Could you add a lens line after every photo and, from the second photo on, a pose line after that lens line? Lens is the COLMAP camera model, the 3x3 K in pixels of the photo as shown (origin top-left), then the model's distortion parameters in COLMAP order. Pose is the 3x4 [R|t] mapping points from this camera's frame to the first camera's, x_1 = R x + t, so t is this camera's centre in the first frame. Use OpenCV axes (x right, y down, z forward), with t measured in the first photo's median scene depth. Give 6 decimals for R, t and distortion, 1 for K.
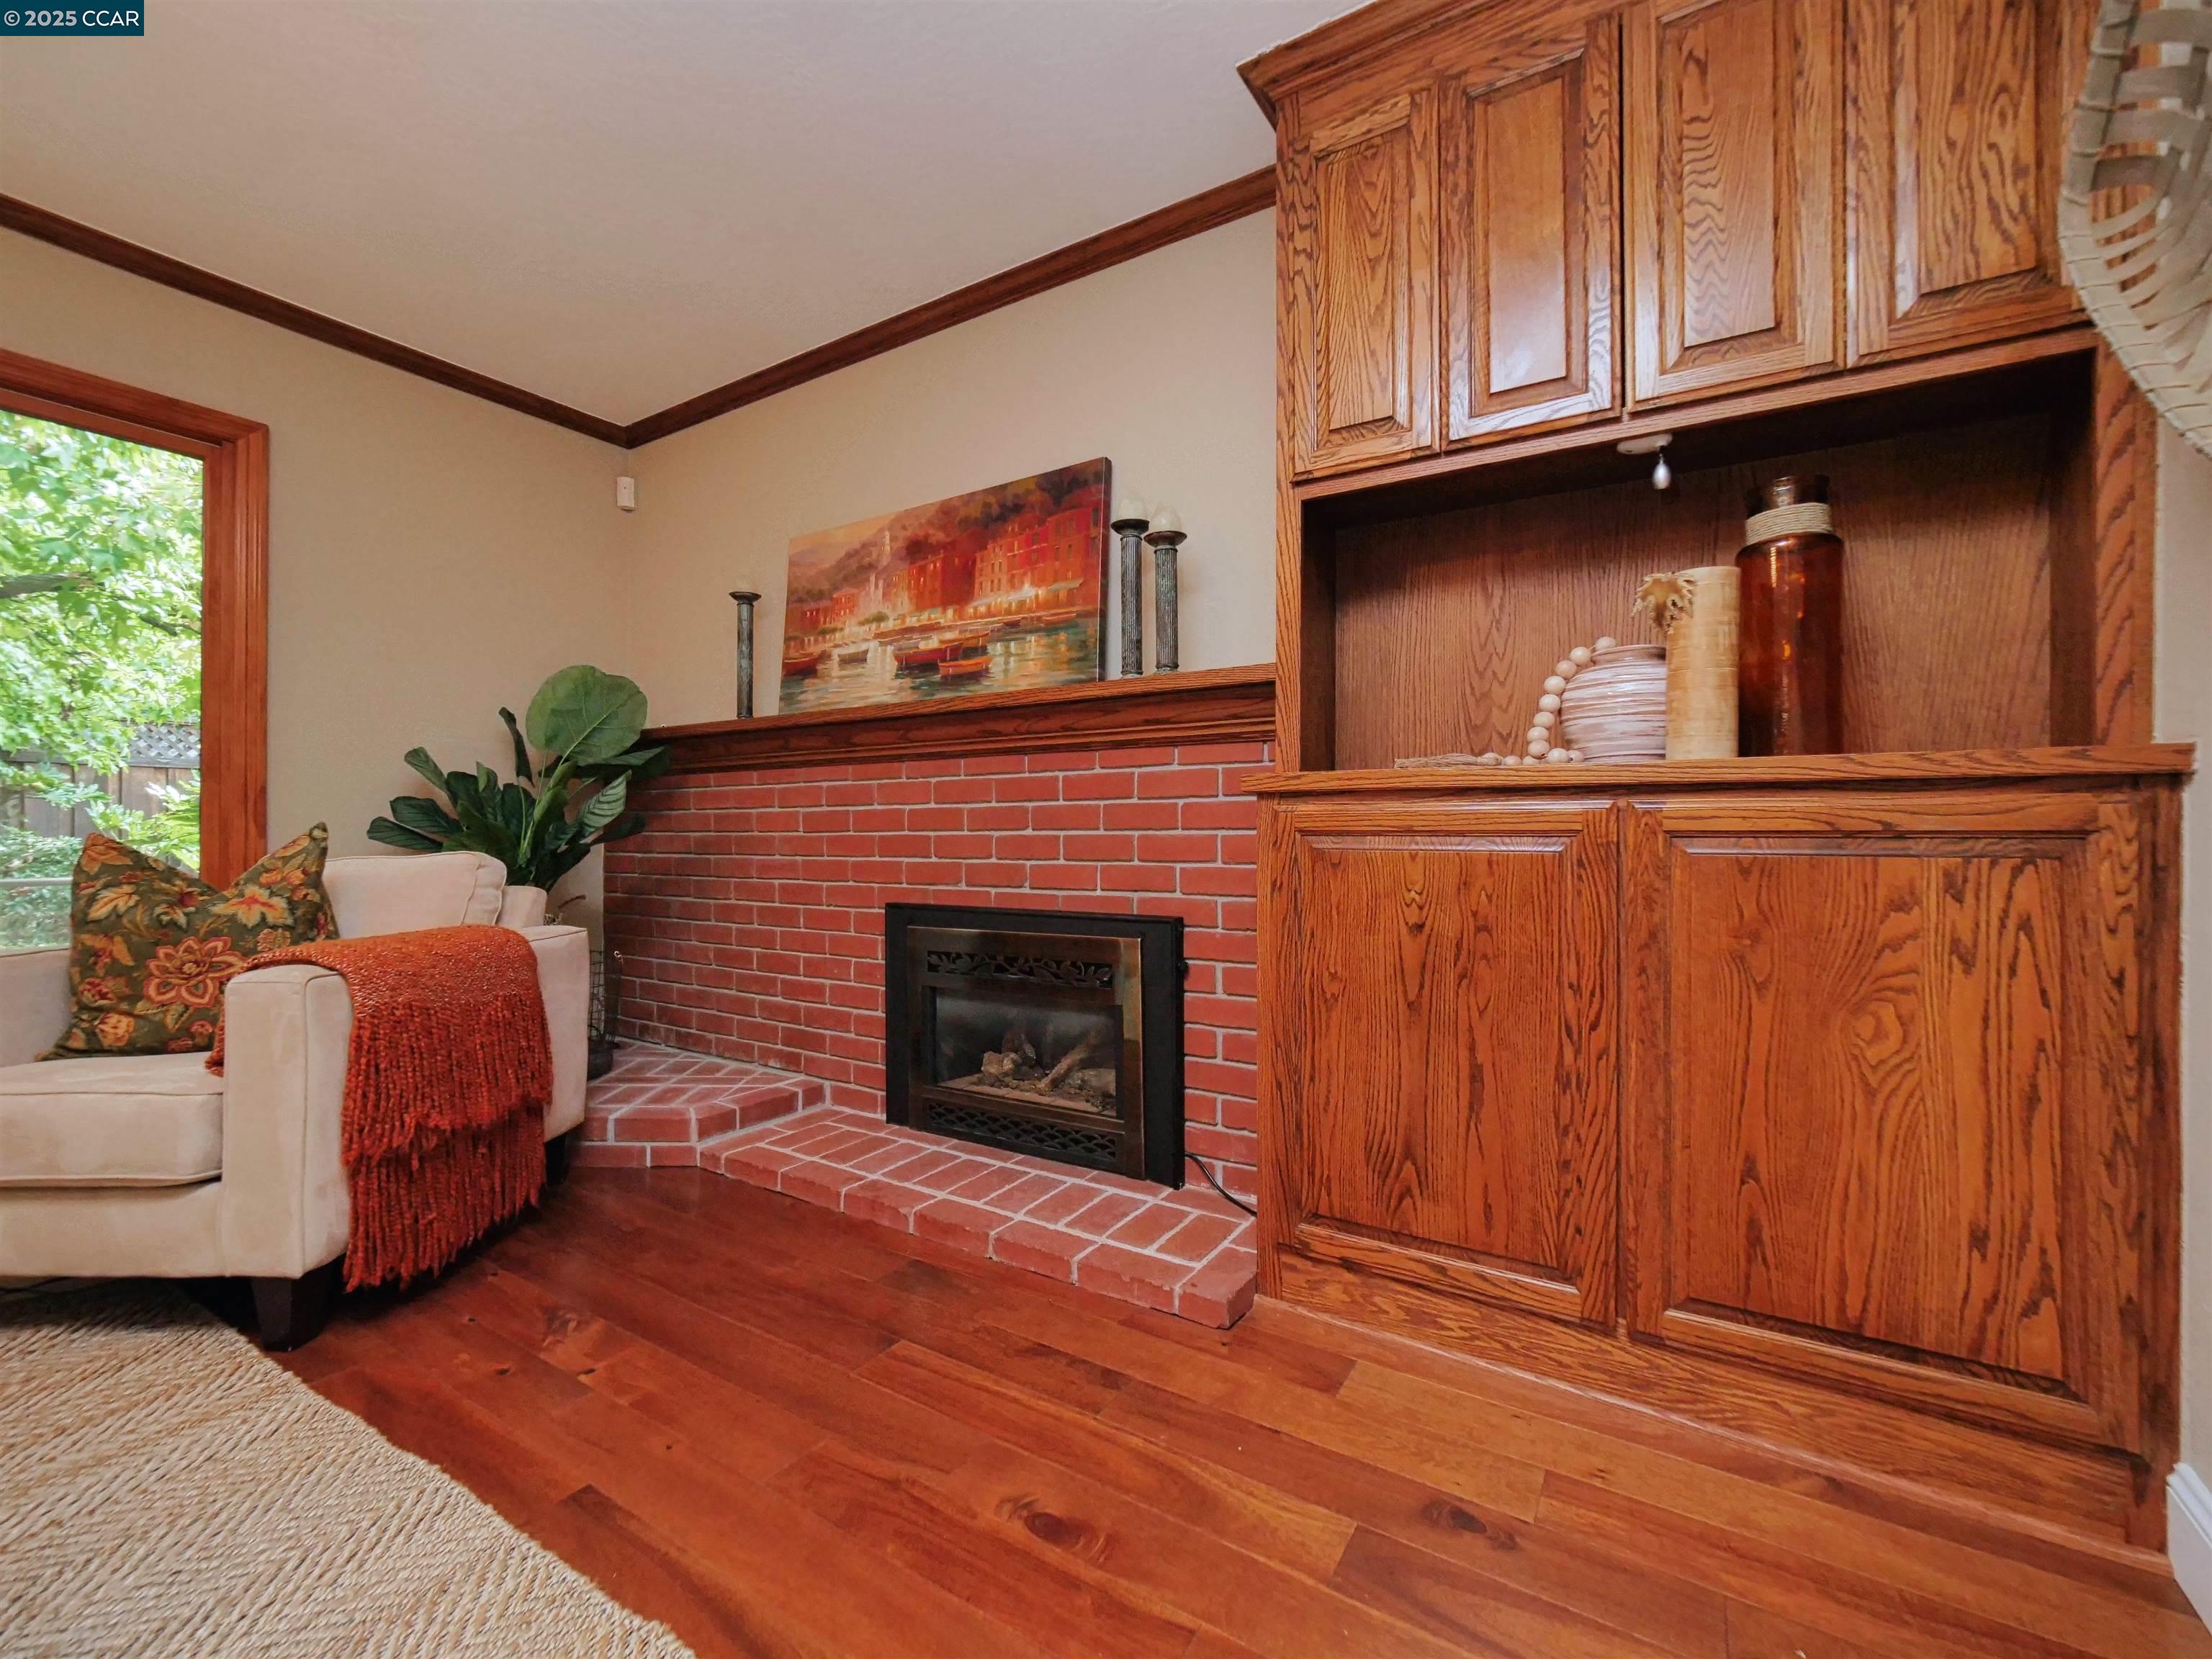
lens RADIAL K [[936.8, 0, 1089.5], [0, 936.8, 826.3], [0, 0, 1]] dist [-0.007384, 0.002426]
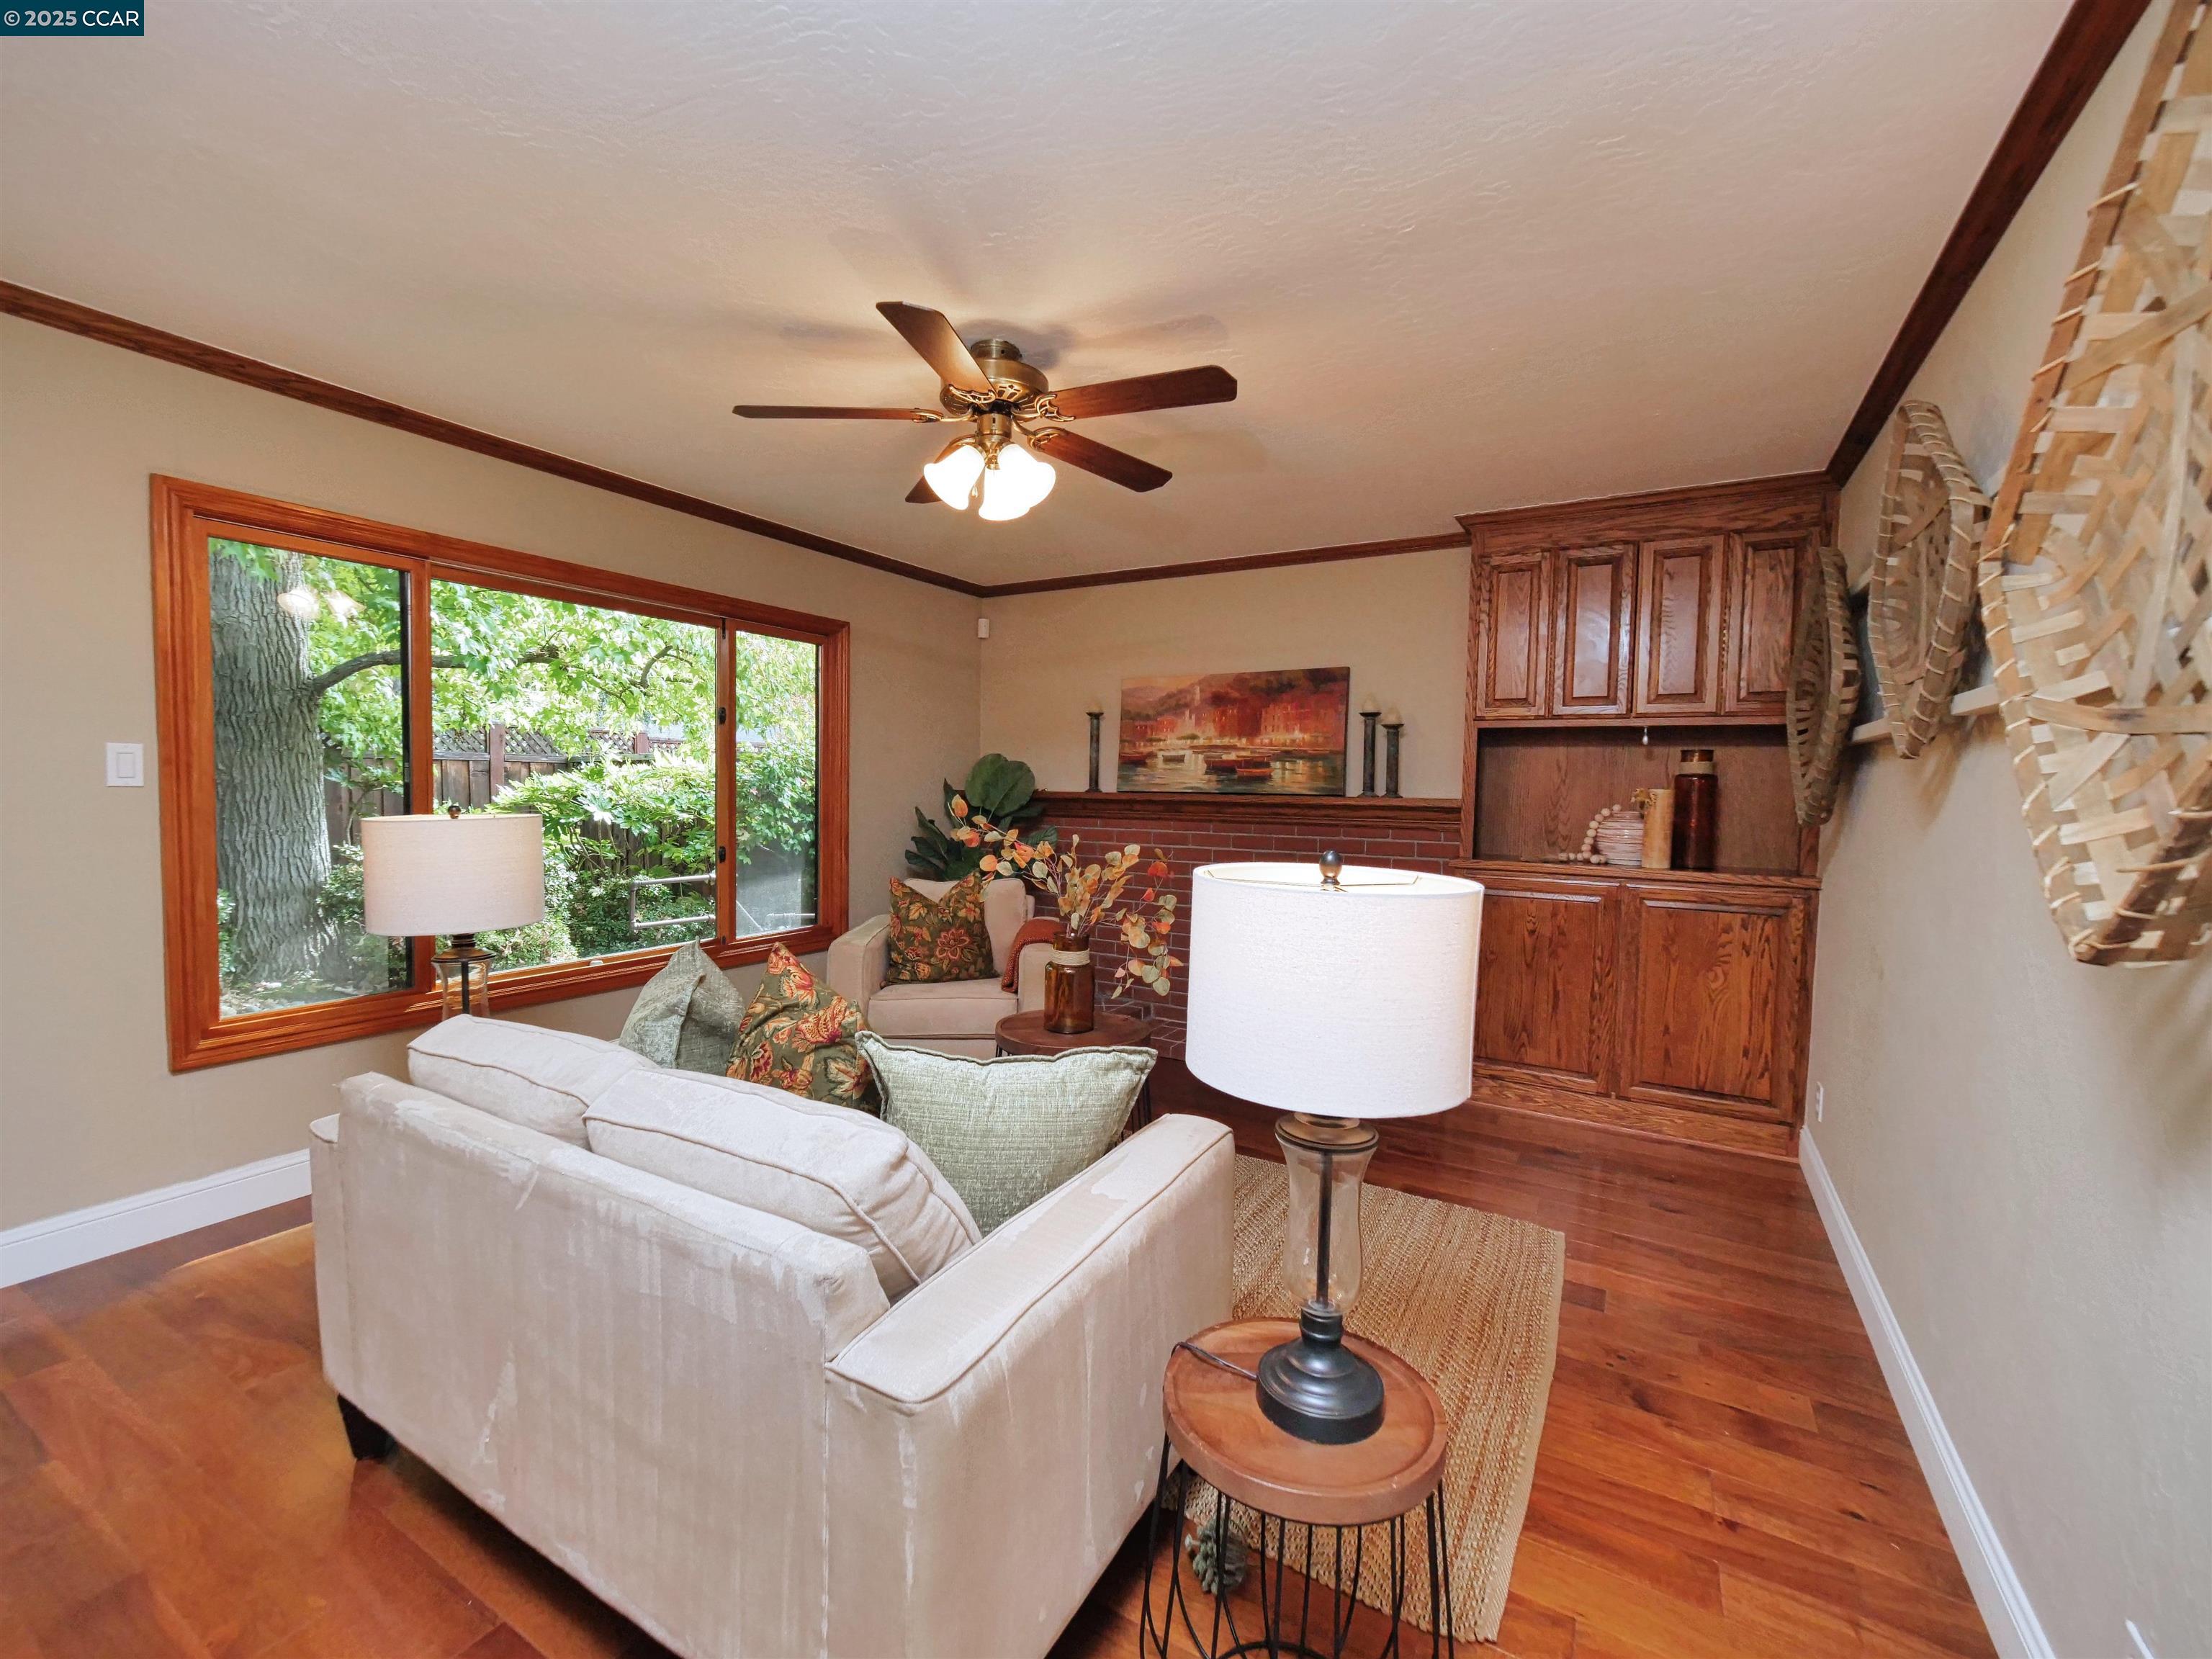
lens RADIAL K [[936.8, 0, 1084.3], [0, 936.8, 828.8], [0, 0, 1]] dist [-0.007384, 0.002426]
pose [[0.999342, 0.014511, 0.033253, -0.772123], [-0.016342, 0.998327, 0.055465, -0.236472], [-0.032393, -0.055972, 0.997907, -1.159876]]
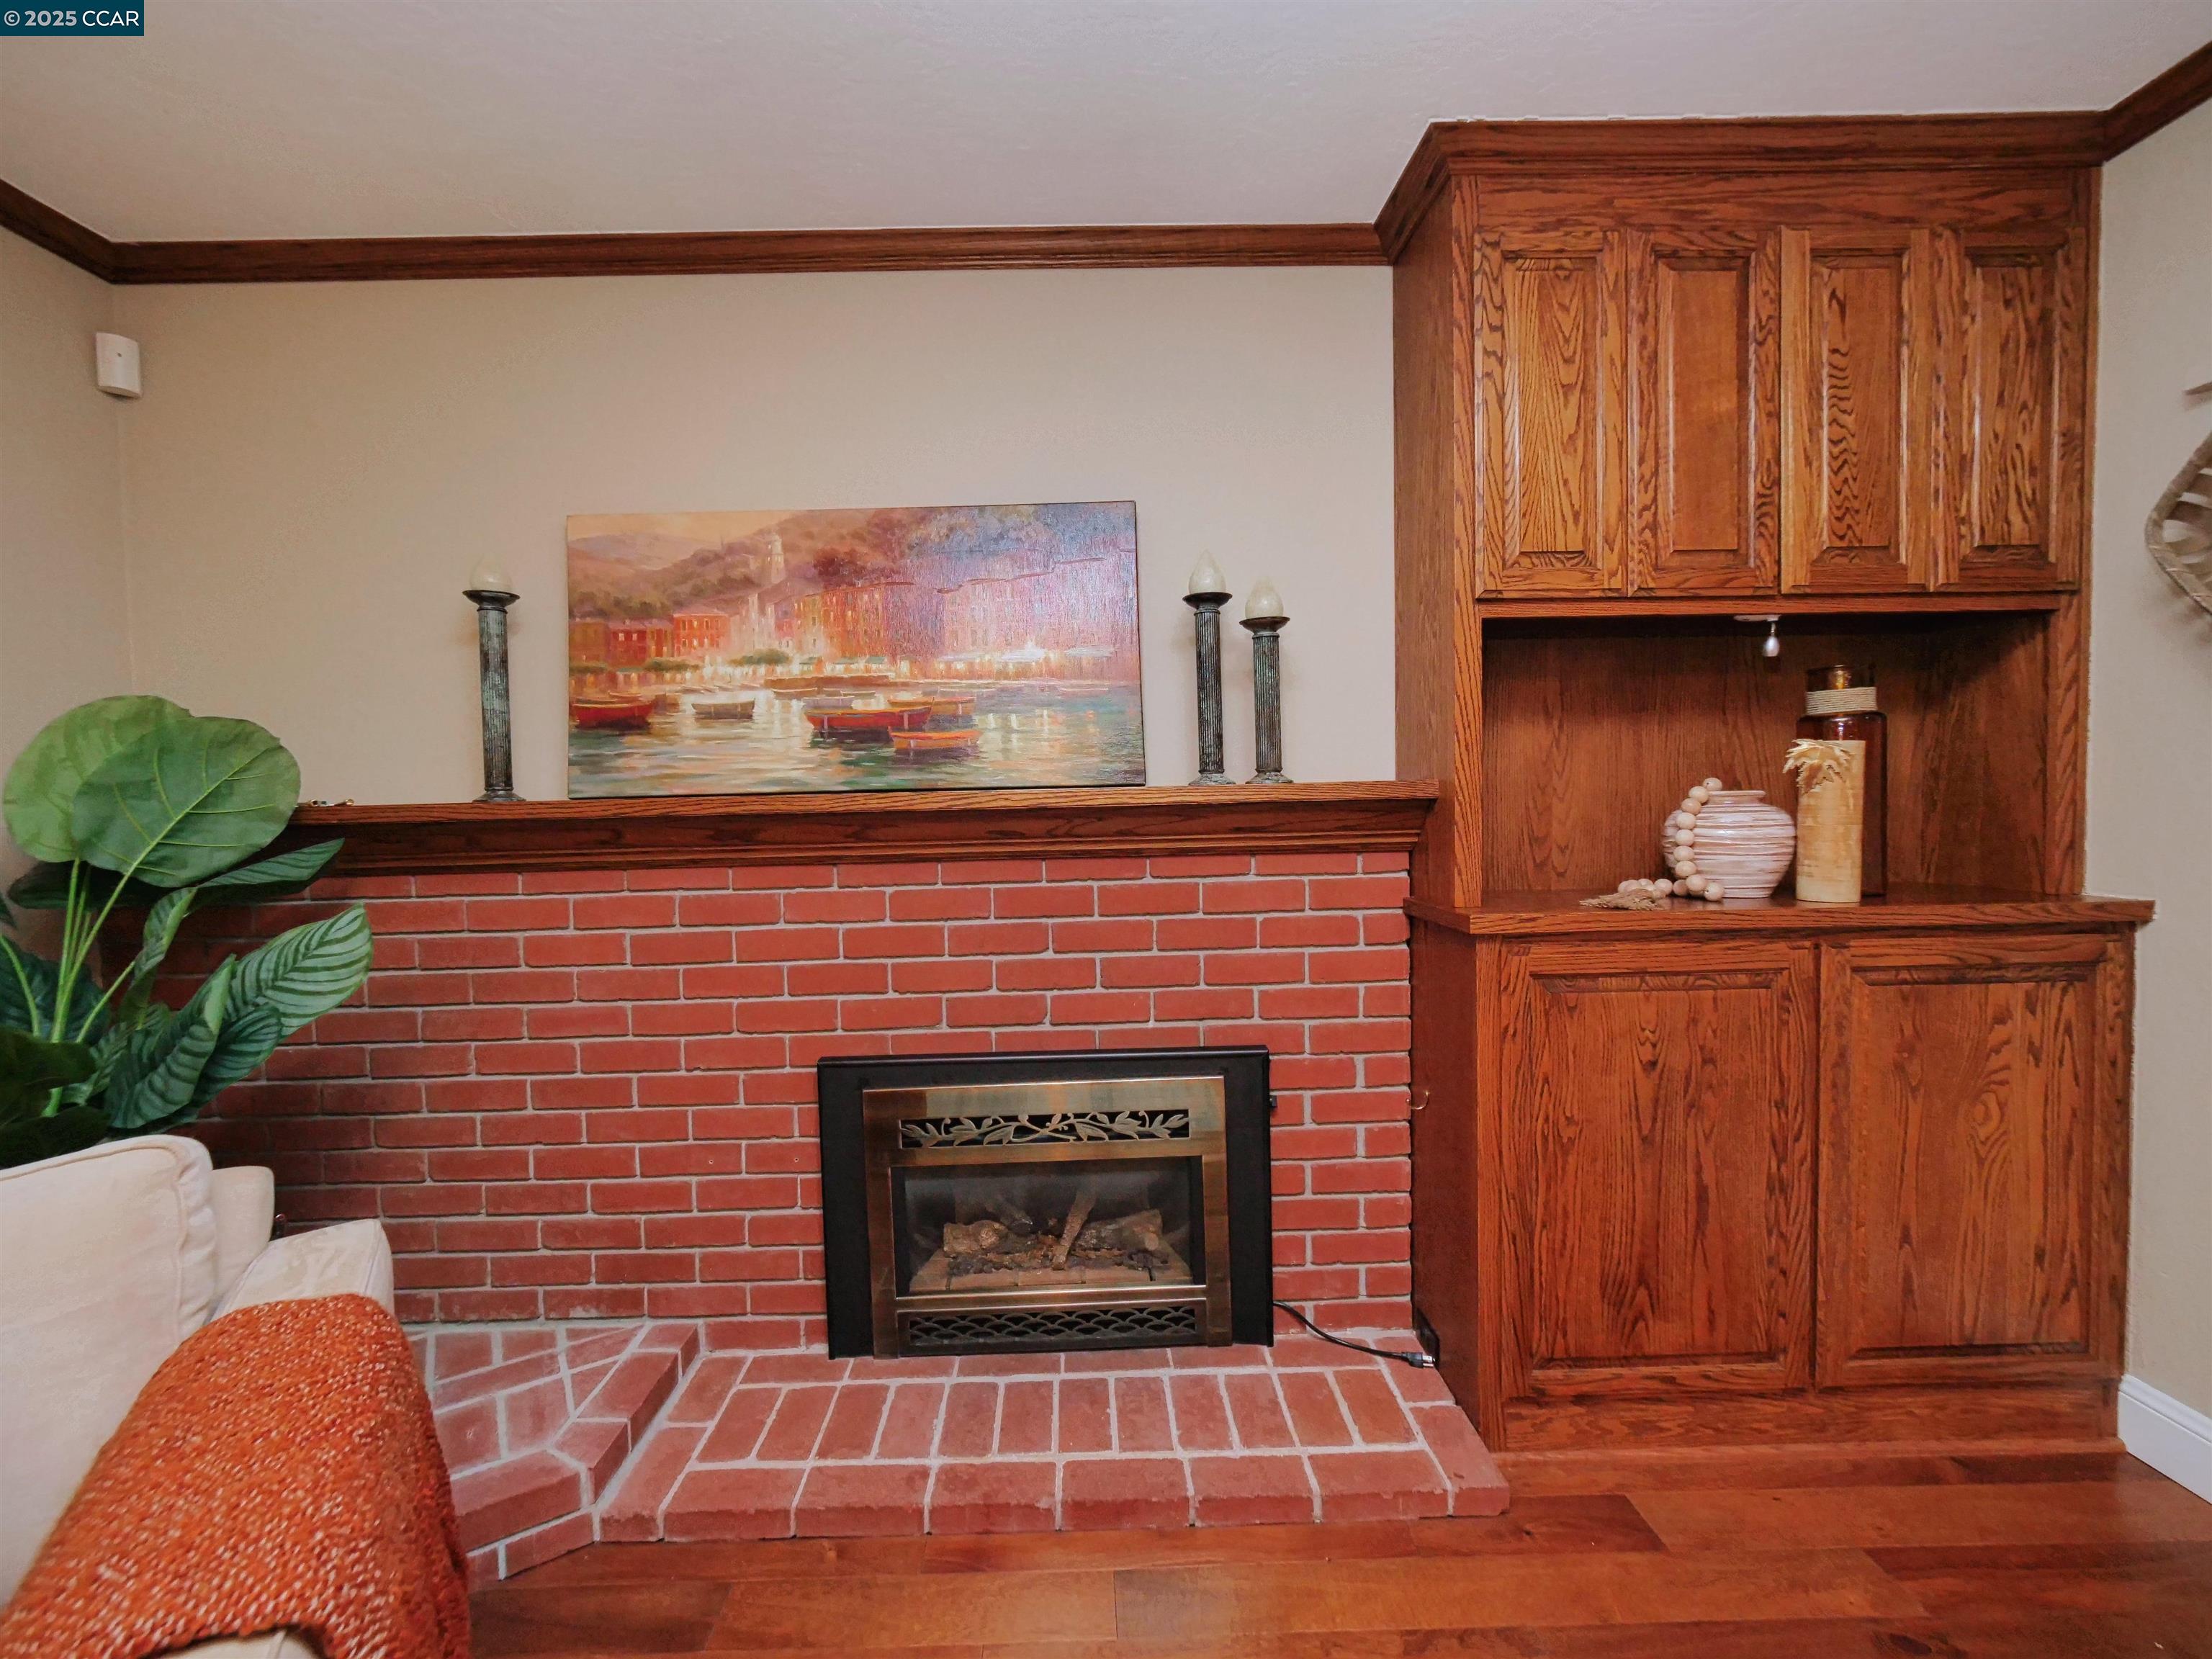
lens RADIAL K [[936.8, 0, 1090.0], [0, 936.8, 833.7], [0, 0, 1]] dist [-0.007384, 0.002426]
pose [[0.835679, -0.035750, 0.548053, -0.671177], [0.017771, 0.999117, 0.038076, -0.182418], [-0.548930, -0.022080, 0.835576, 0.443562]]
